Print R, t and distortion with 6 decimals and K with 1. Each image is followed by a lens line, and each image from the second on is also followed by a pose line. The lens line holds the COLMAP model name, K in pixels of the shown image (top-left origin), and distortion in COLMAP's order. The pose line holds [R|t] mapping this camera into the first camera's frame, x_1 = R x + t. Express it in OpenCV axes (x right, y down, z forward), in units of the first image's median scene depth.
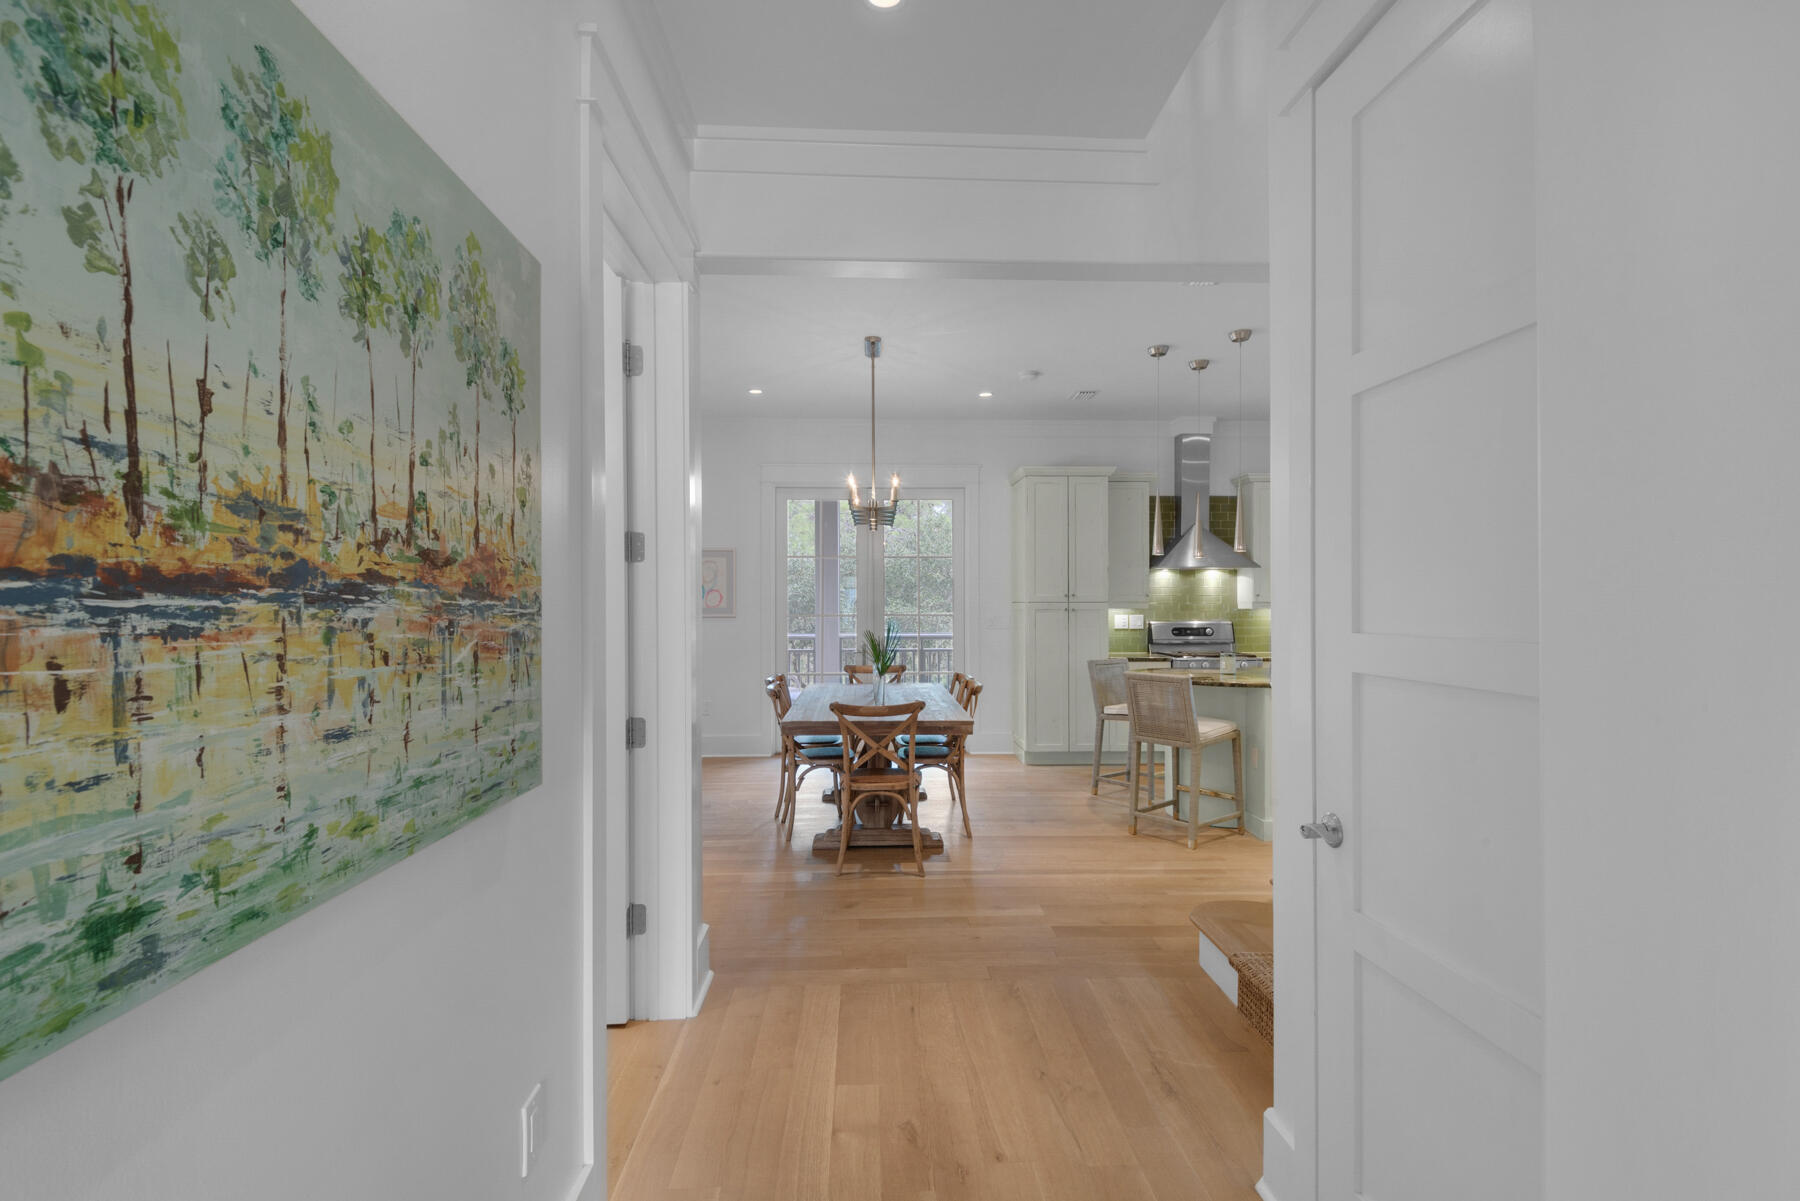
lens RADIAL K [[867.4, 0, 899.5], [0, 867.4, 599.1], [0, 0, 1]] dist [0.024369, -0.003403]
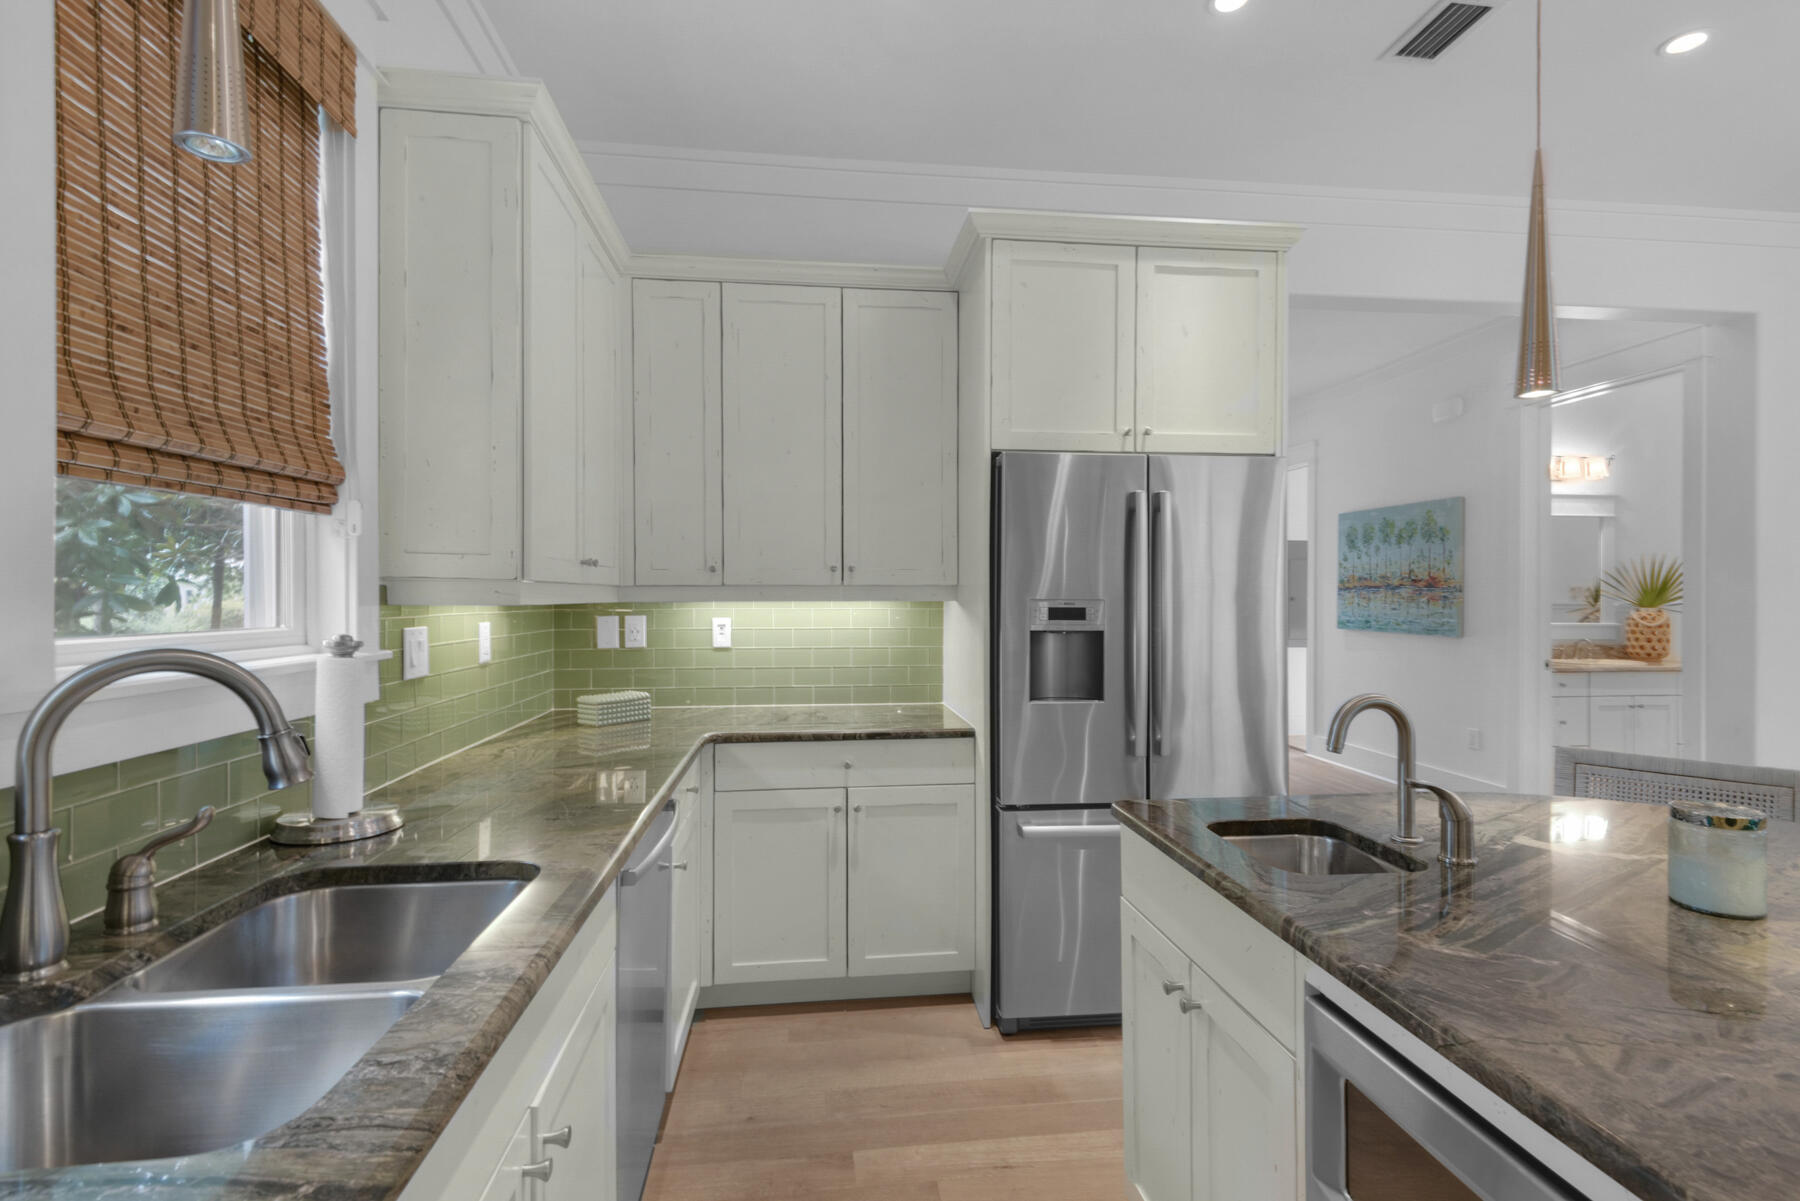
lens RADIAL K [[838.3, 0, 914.0], [0, 838.3, 596.6], [0, 0, 1]] dist [0.006518, -0.003389]
pose [[-0.997068, 0.003506, -0.076445, 0.590735], [0.003770, 0.999987, -0.003307, 0.011606], [0.076432, -0.003585, -0.997068, 1.200871]]
